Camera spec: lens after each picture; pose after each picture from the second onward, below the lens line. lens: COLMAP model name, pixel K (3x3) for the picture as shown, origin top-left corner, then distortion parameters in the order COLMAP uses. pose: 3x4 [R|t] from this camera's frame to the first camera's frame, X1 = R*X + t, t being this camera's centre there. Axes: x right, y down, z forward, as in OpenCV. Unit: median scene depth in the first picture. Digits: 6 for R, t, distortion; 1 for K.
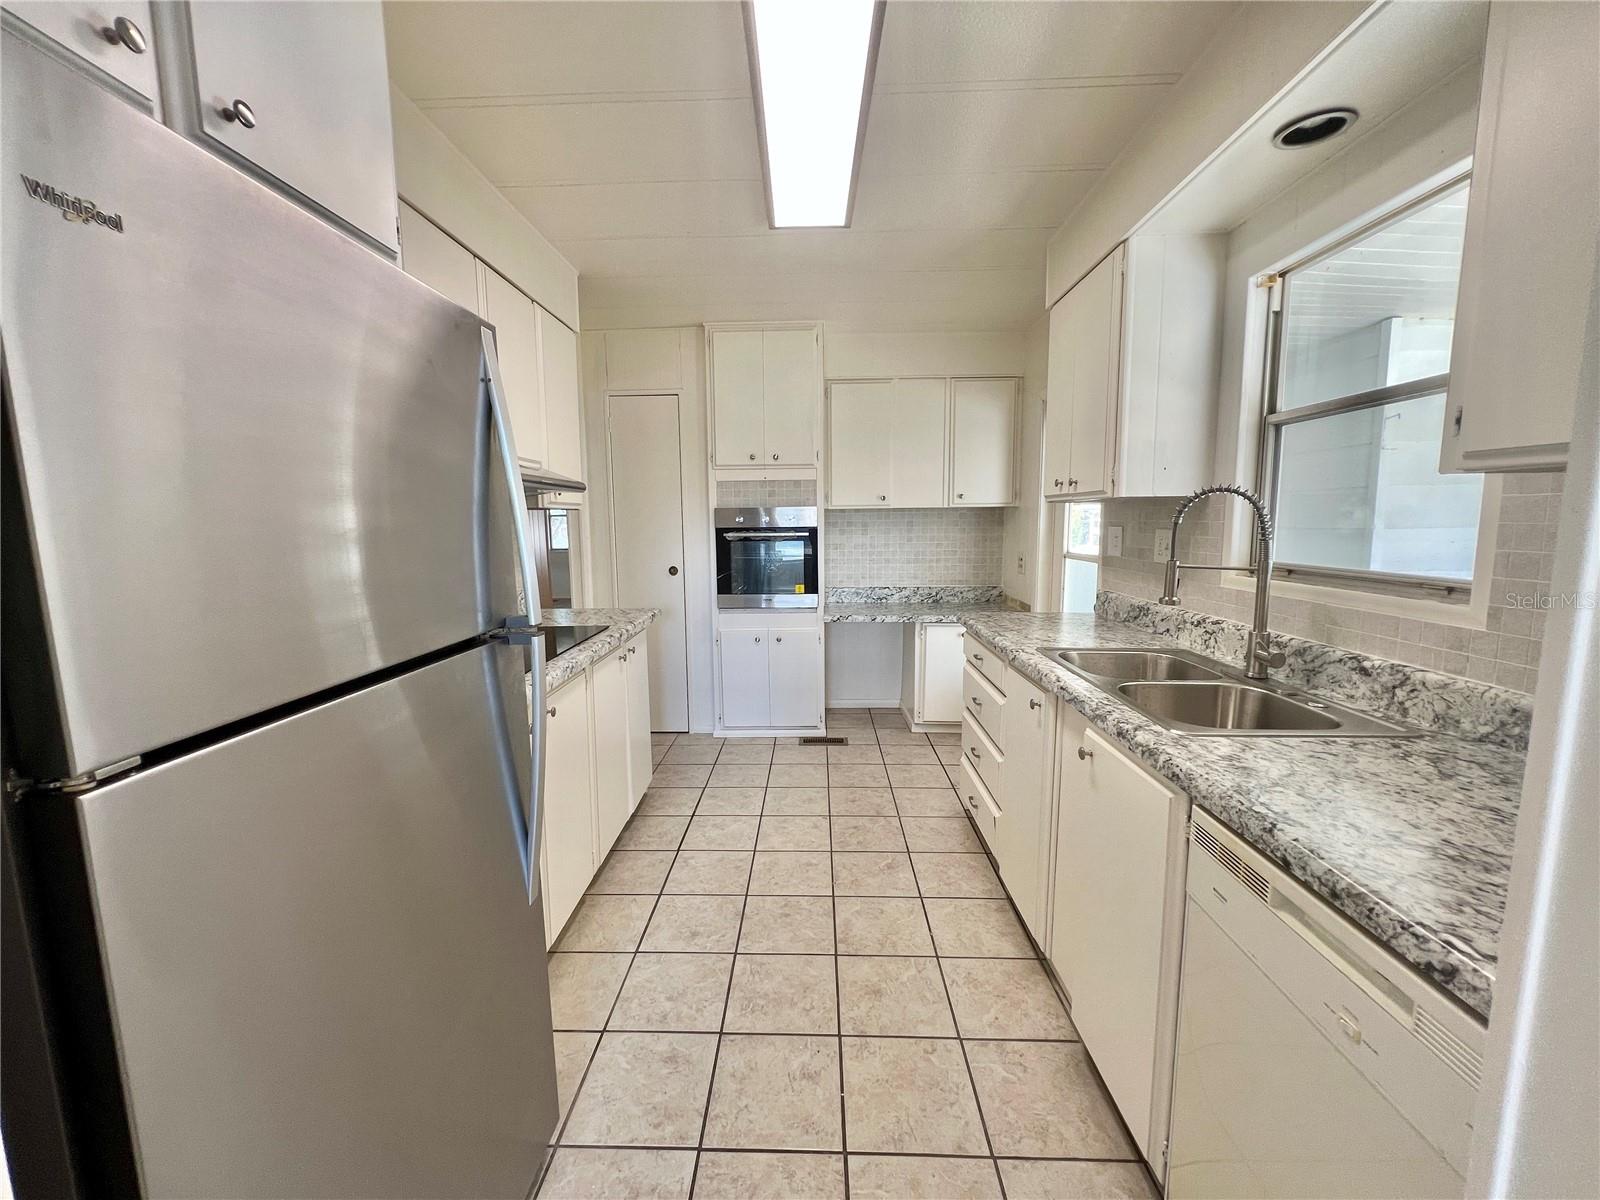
lens RADIAL K [[639.8, 0, 797.8], [0, 639.8, 598.7], [0, 0, 1]] dist [-0.009196, 0.003311]
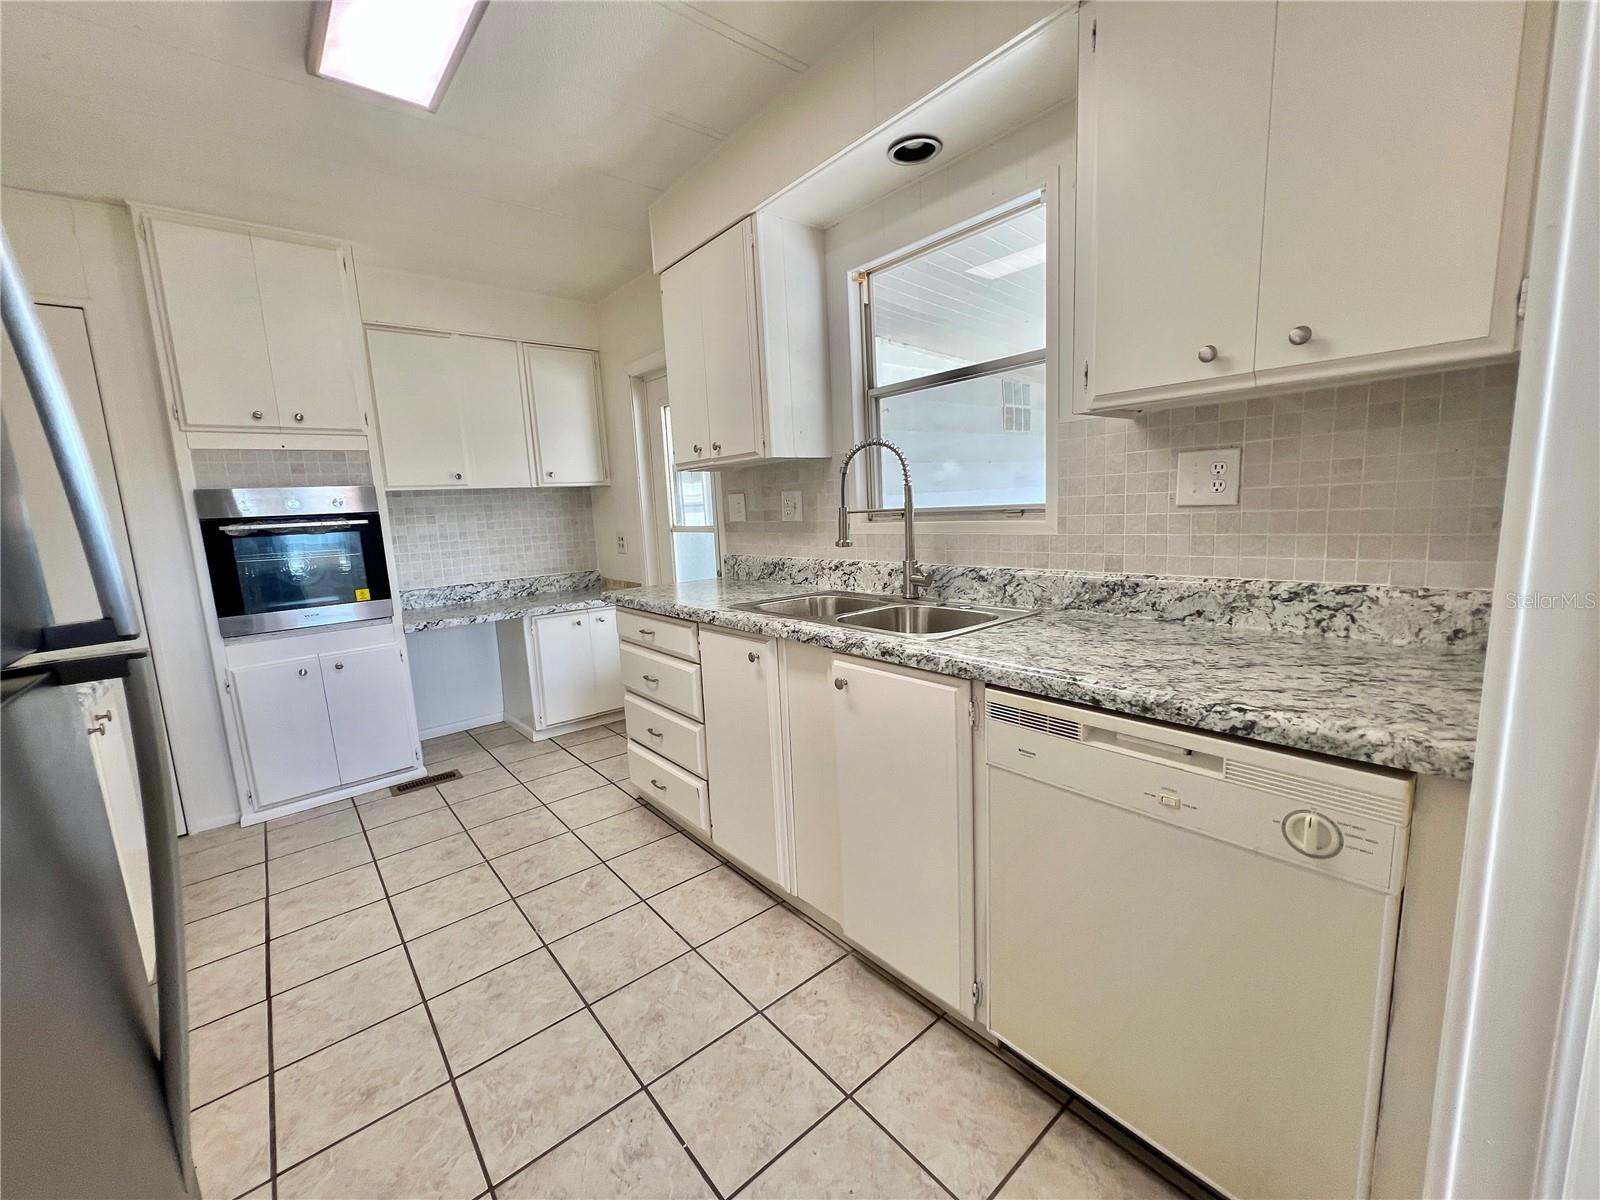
lens RADIAL K [[639.8, 0, 797.8], [0, 639.8, 598.7], [0, 0, 1]] dist [-0.009196, 0.003311]
pose [[0.745294, -0.124894, 0.654934, -0.200394], [0.123850, 0.991136, 0.048069, 0.030853], [-0.655132, 0.045288, 0.754156, 0.171718]]
